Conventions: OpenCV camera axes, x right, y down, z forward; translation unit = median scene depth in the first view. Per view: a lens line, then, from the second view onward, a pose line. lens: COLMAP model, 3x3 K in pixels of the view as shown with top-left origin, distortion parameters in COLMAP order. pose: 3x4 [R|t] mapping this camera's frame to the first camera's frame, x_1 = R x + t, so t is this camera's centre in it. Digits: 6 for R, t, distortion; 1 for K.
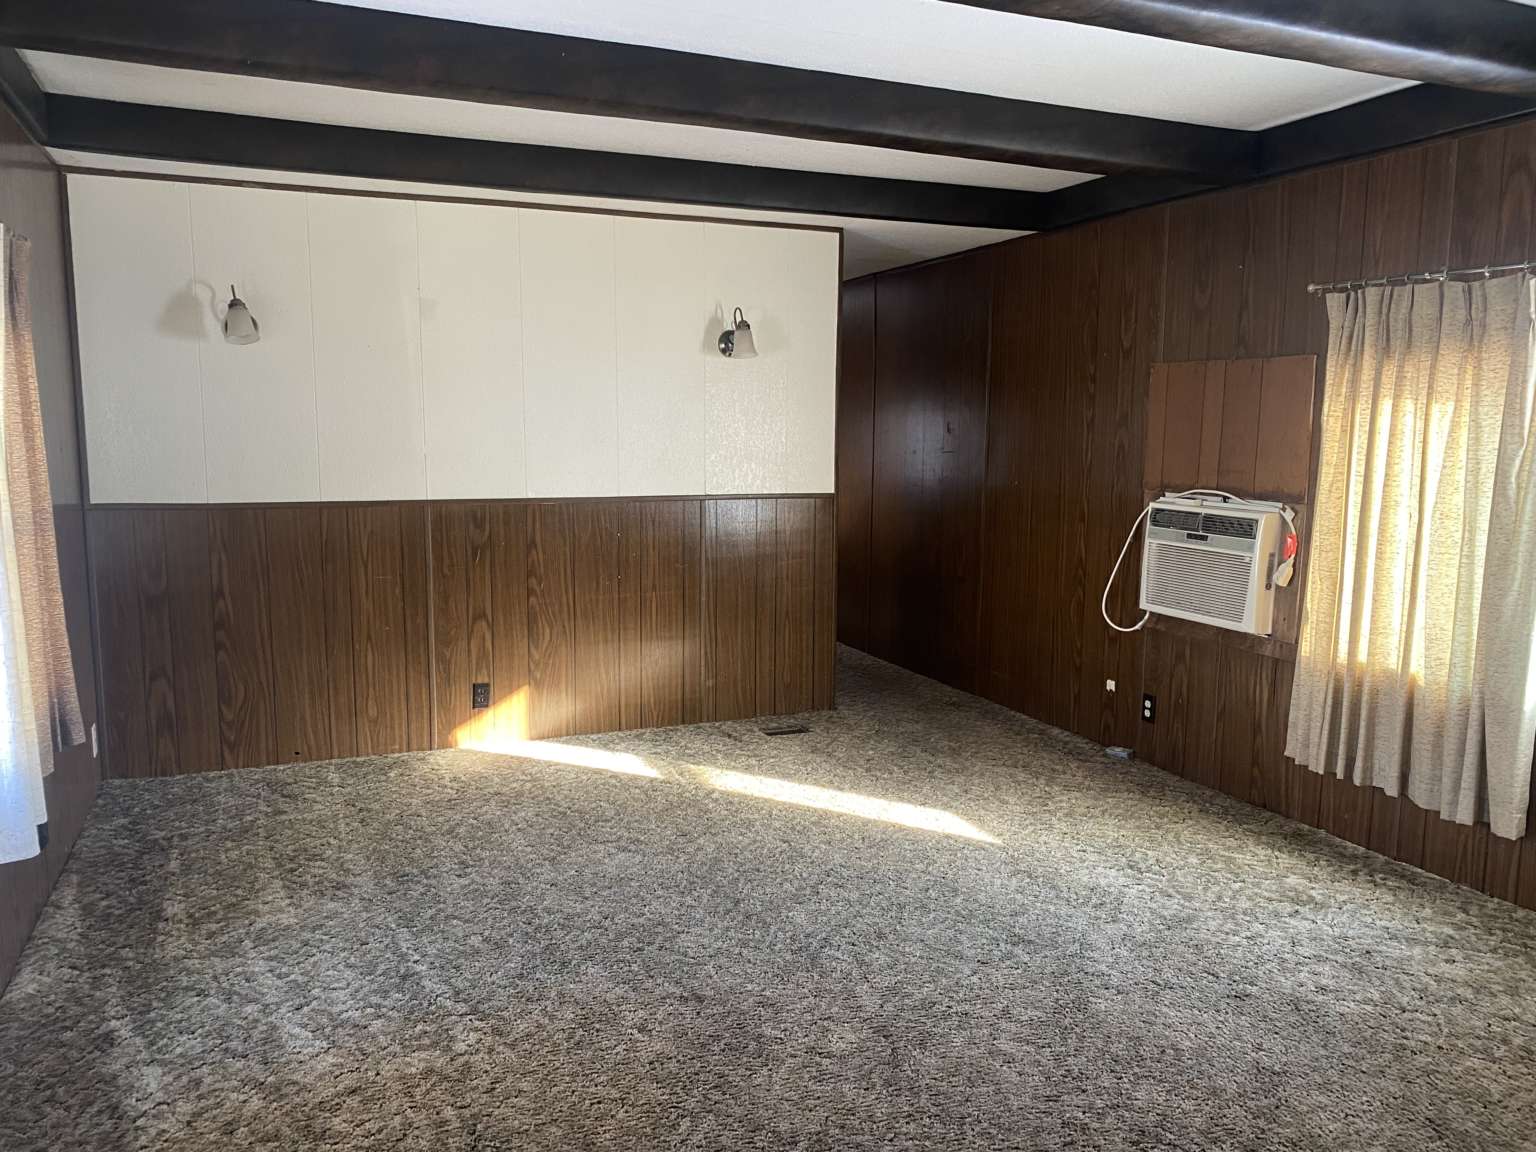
lens RADIAL K [[1141.3, 0, 768.0], [0, 1141.3, 576.0], [0, 0, 1]] dist [0.081242, -0.116069]
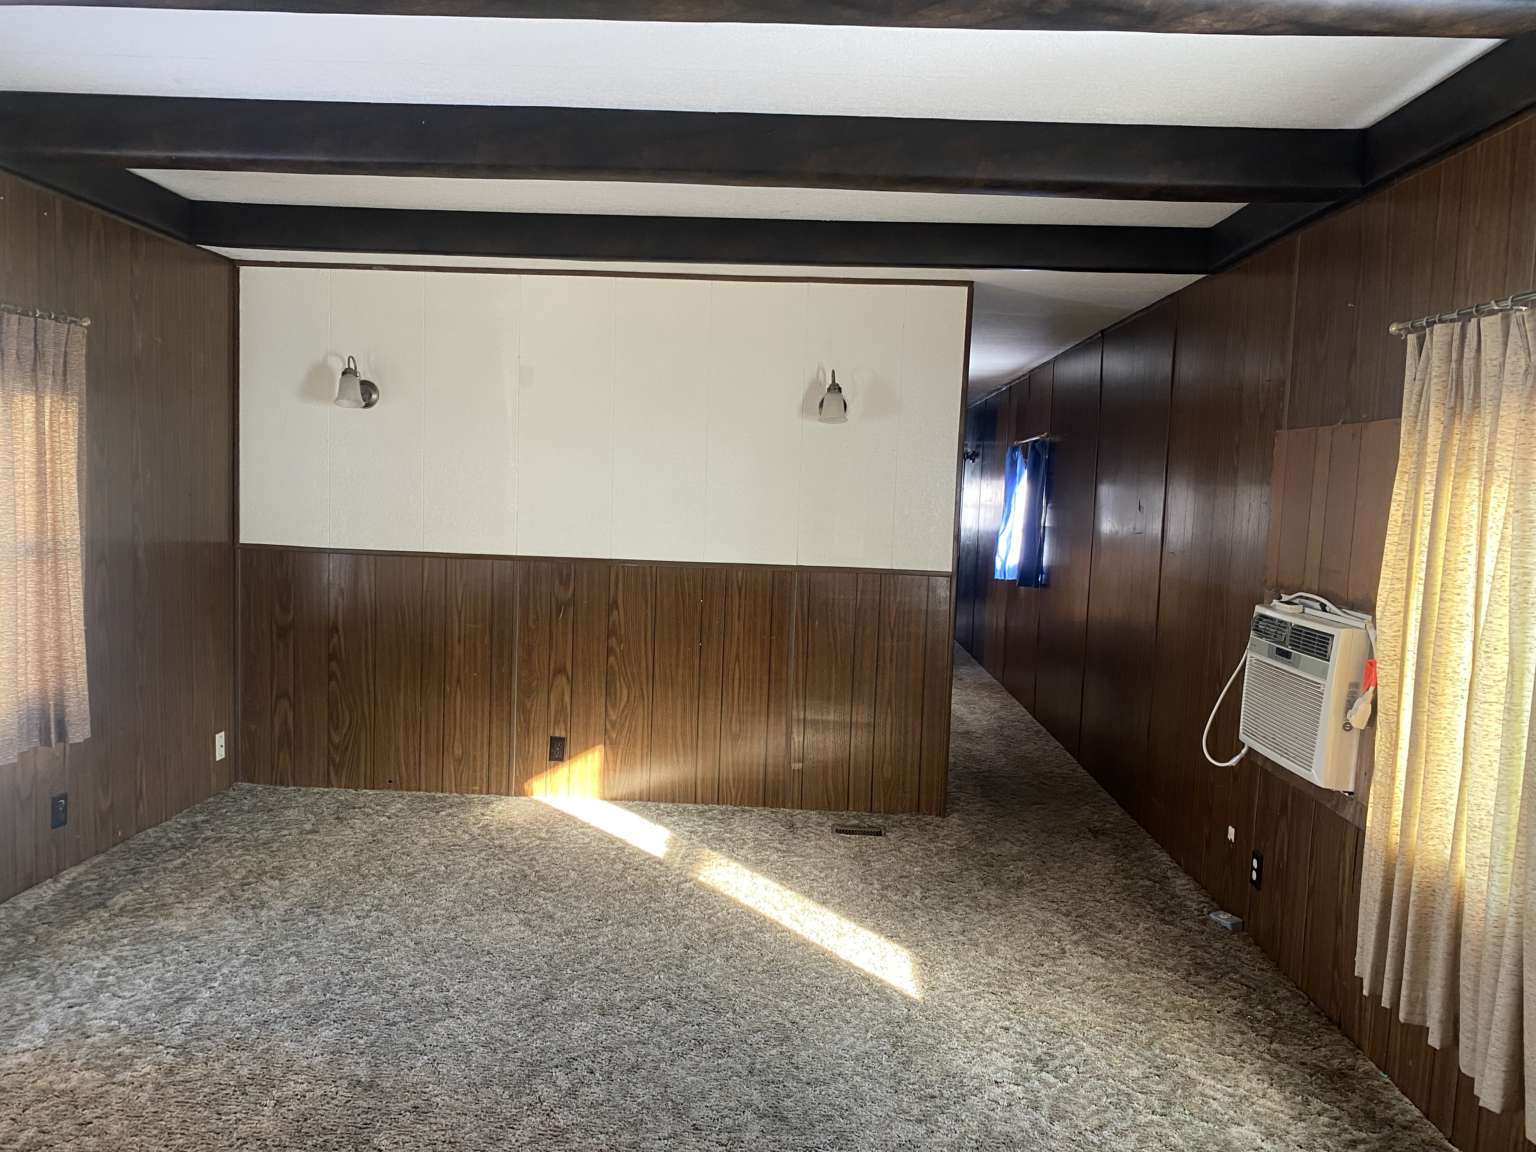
lens RADIAL K [[1152.9, 0, 768.0], [0, 1152.9, 576.0], [0, 0, 1]] dist [0.045798, -0.043464]
pose [[0.906783, 0.058201, -0.417561, 0.361111], [-0.084148, 0.995482, -0.043983, -0.020828], [0.413115, 0.075019, 0.907584, 0.142412]]
